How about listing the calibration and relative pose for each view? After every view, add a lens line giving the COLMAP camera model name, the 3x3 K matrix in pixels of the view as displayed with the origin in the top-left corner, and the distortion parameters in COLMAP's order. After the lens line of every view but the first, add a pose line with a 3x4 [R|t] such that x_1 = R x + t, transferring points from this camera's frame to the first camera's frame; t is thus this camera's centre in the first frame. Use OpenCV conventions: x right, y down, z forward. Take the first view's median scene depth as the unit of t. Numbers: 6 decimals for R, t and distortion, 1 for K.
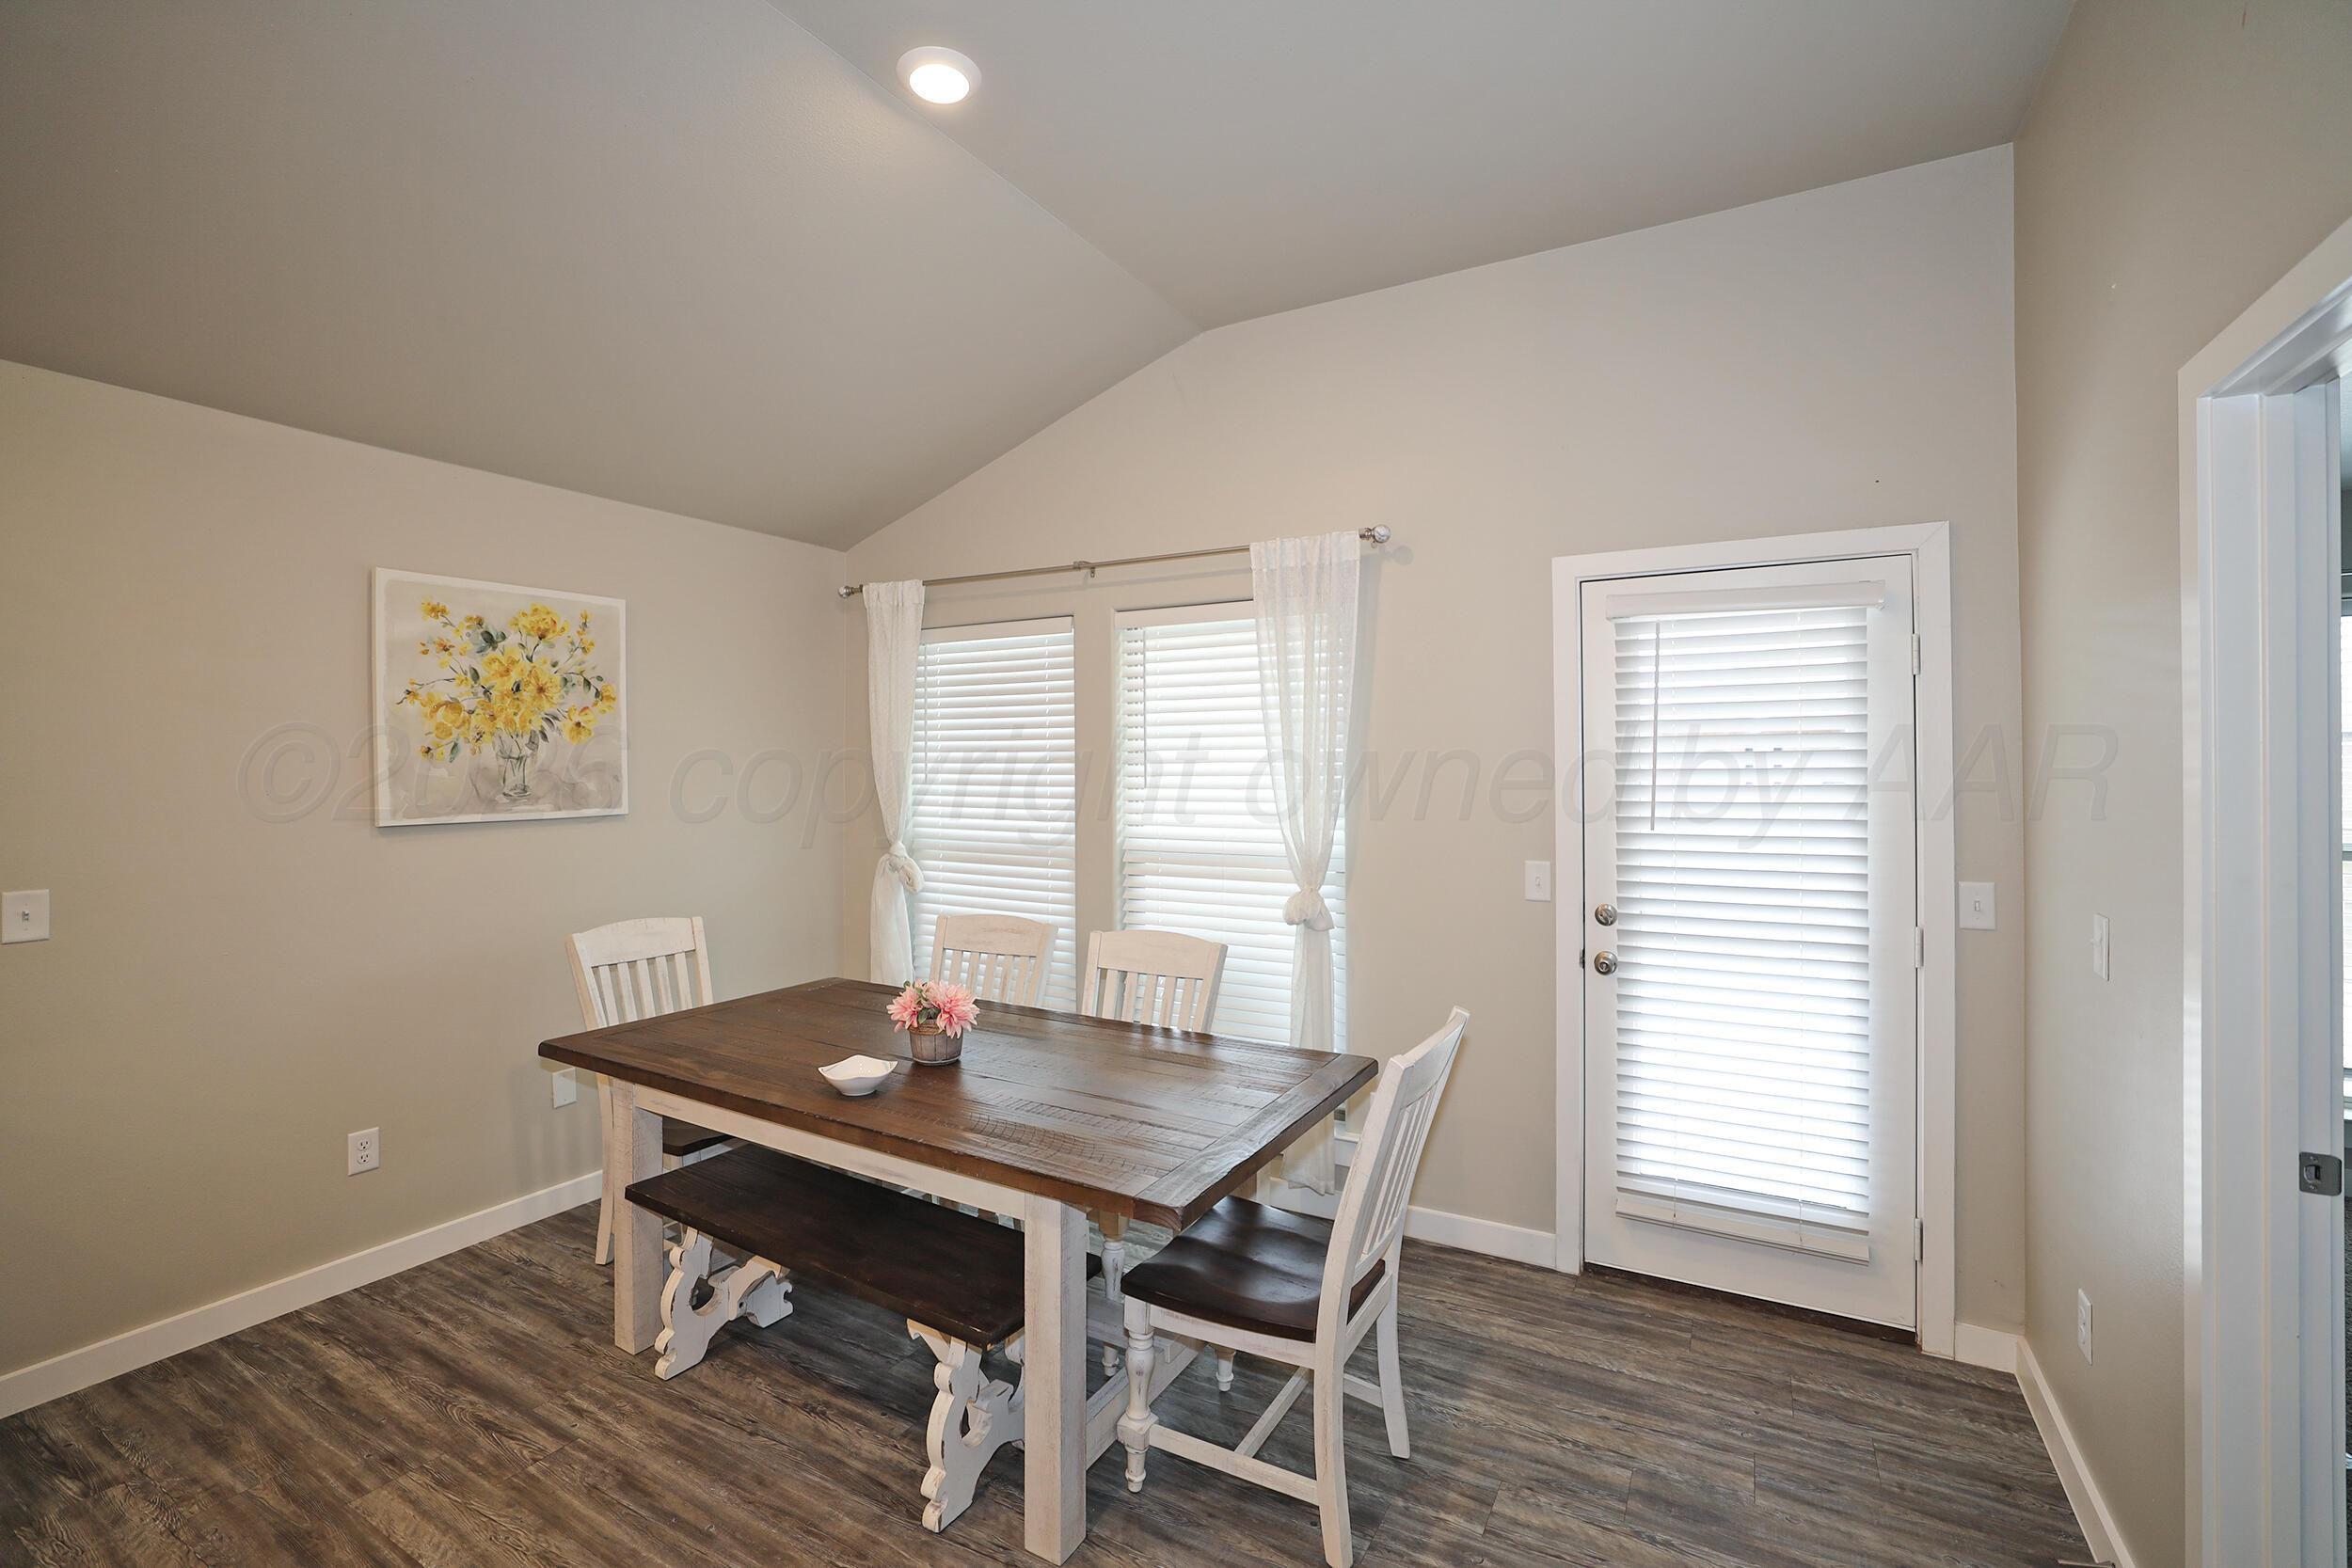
lens RADIAL K [[1053.8, 0, 1166.0], [0, 1053.8, 744.2], [0, 0, 1]] dist [-0.046848, 0.017829]
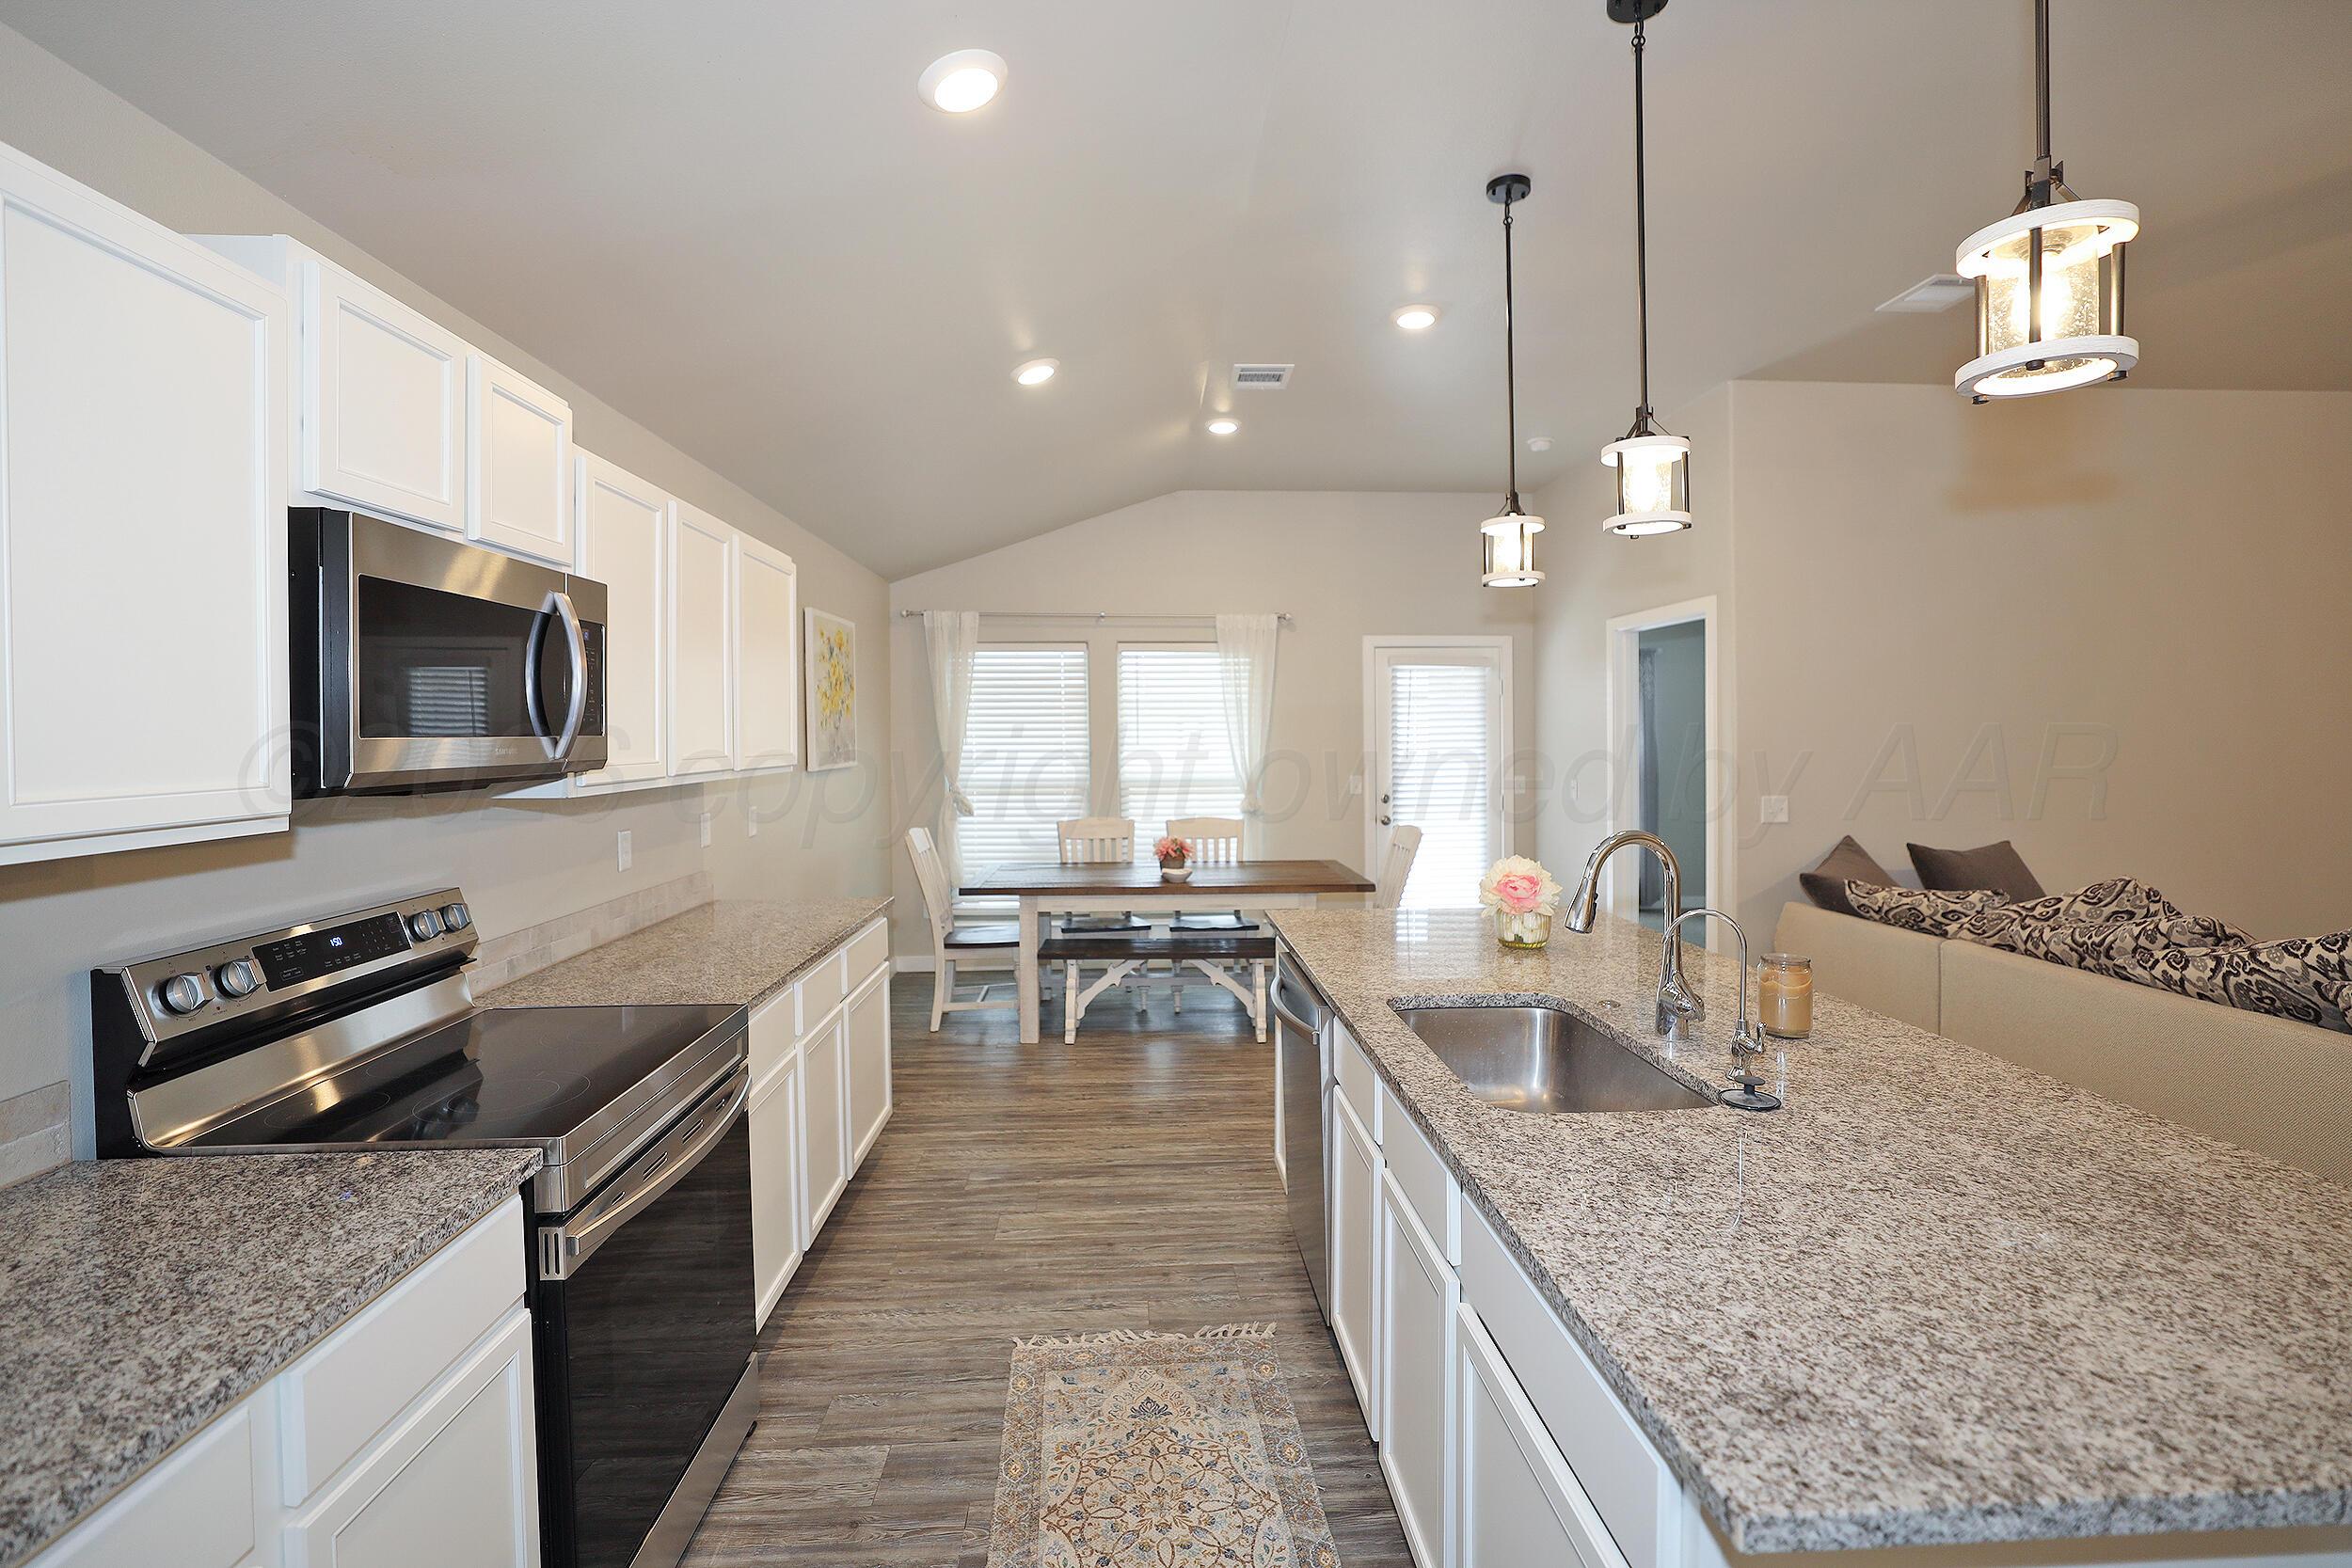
lens RADIAL K [[1094.8, 0, 1152.7], [0, 1094.8, 716.3], [0, 0, 1]] dist [-0.001784, -0.000319]
pose [[0.844178, 0.004003, 0.536048, -0.972856], [-0.006643, 0.999973, 0.002995, -0.010436], [-0.536022, -0.006090, 0.844182, -0.555899]]
